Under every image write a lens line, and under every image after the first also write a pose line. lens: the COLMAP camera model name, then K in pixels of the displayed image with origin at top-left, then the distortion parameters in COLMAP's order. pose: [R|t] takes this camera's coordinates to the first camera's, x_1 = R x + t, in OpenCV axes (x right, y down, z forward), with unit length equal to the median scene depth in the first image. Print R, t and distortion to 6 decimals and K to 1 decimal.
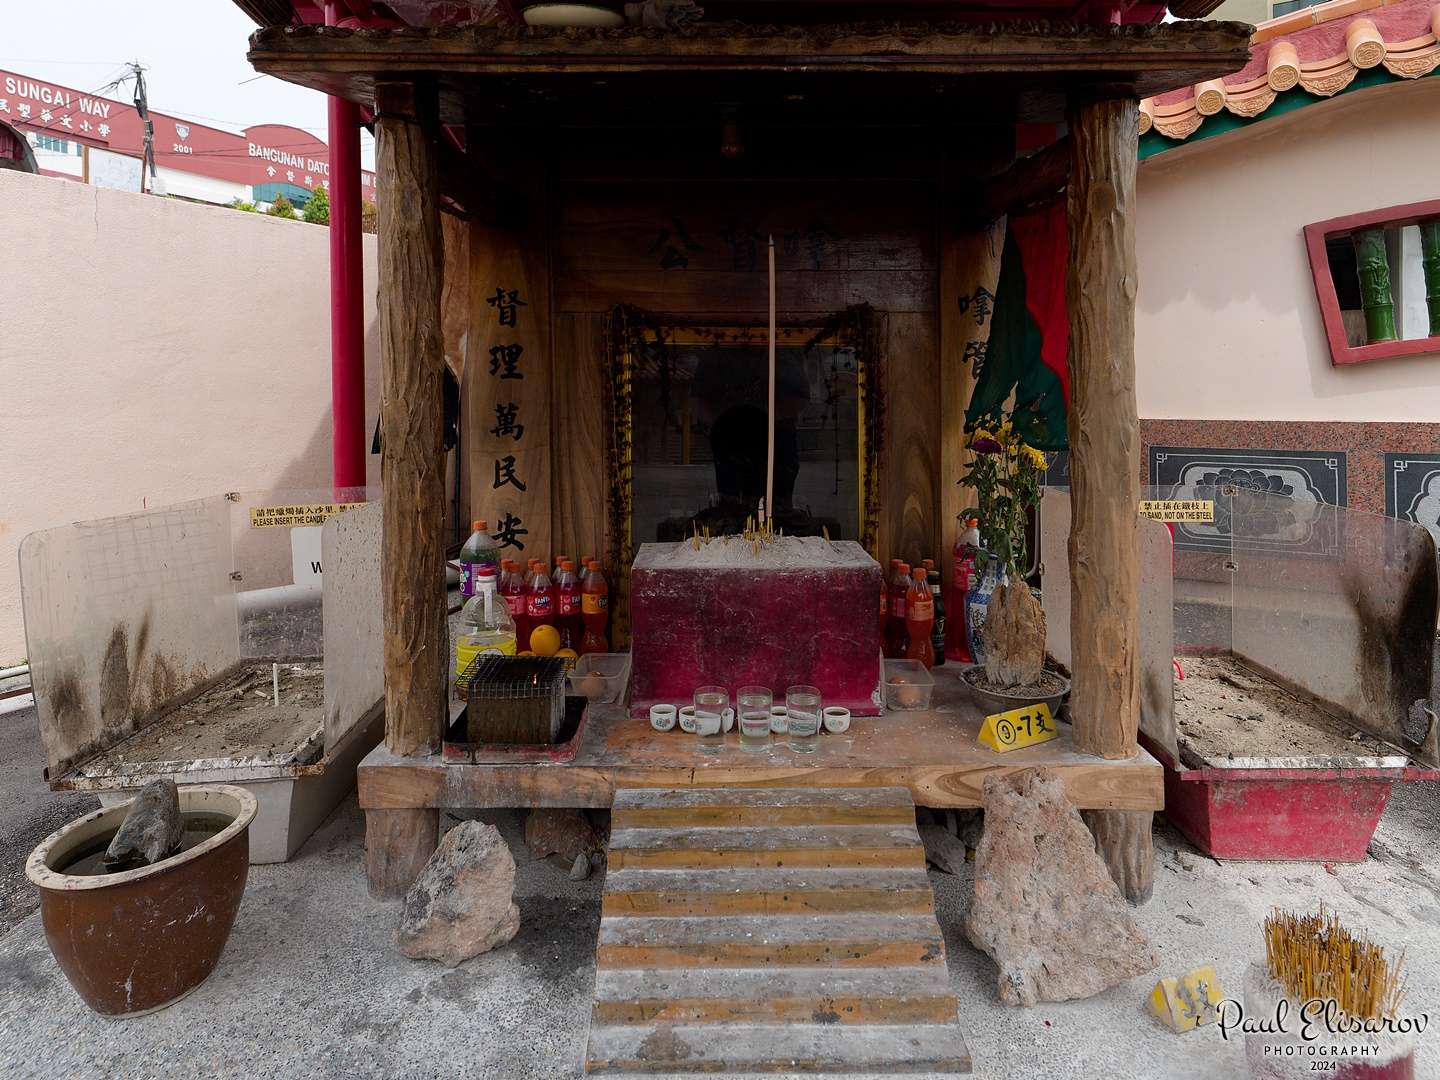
lens RADIAL K [[859.1, 0, 722.8], [0, 859.1, 402.2], [0, 0, 1]] dist [0.008016, 0.000319]
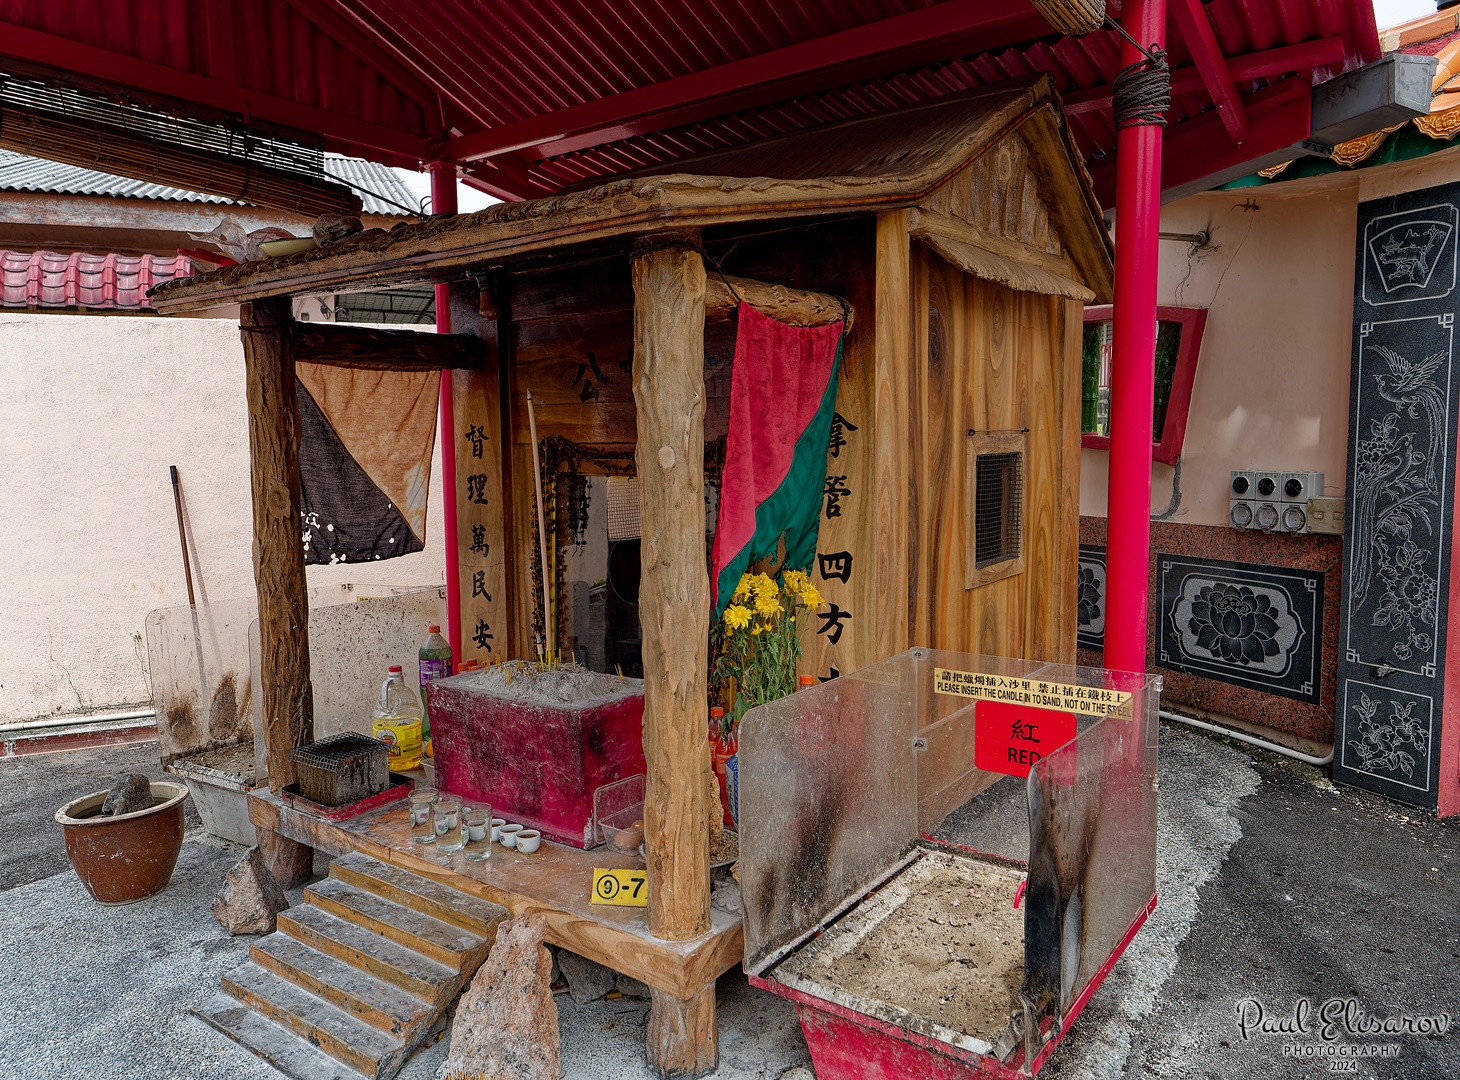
lens RADIAL K [[1026.6, 0, 731.4], [0, 1026.6, 541.2], [0, 0, 1]] dist [0.012235, 0.001683]
pose [[0.800702, 0.050581, -0.596924, 1.057149], [0.004890, 0.995844, 0.090943, -0.126221], [0.599043, -0.075737, 0.797127, 0.130037]]
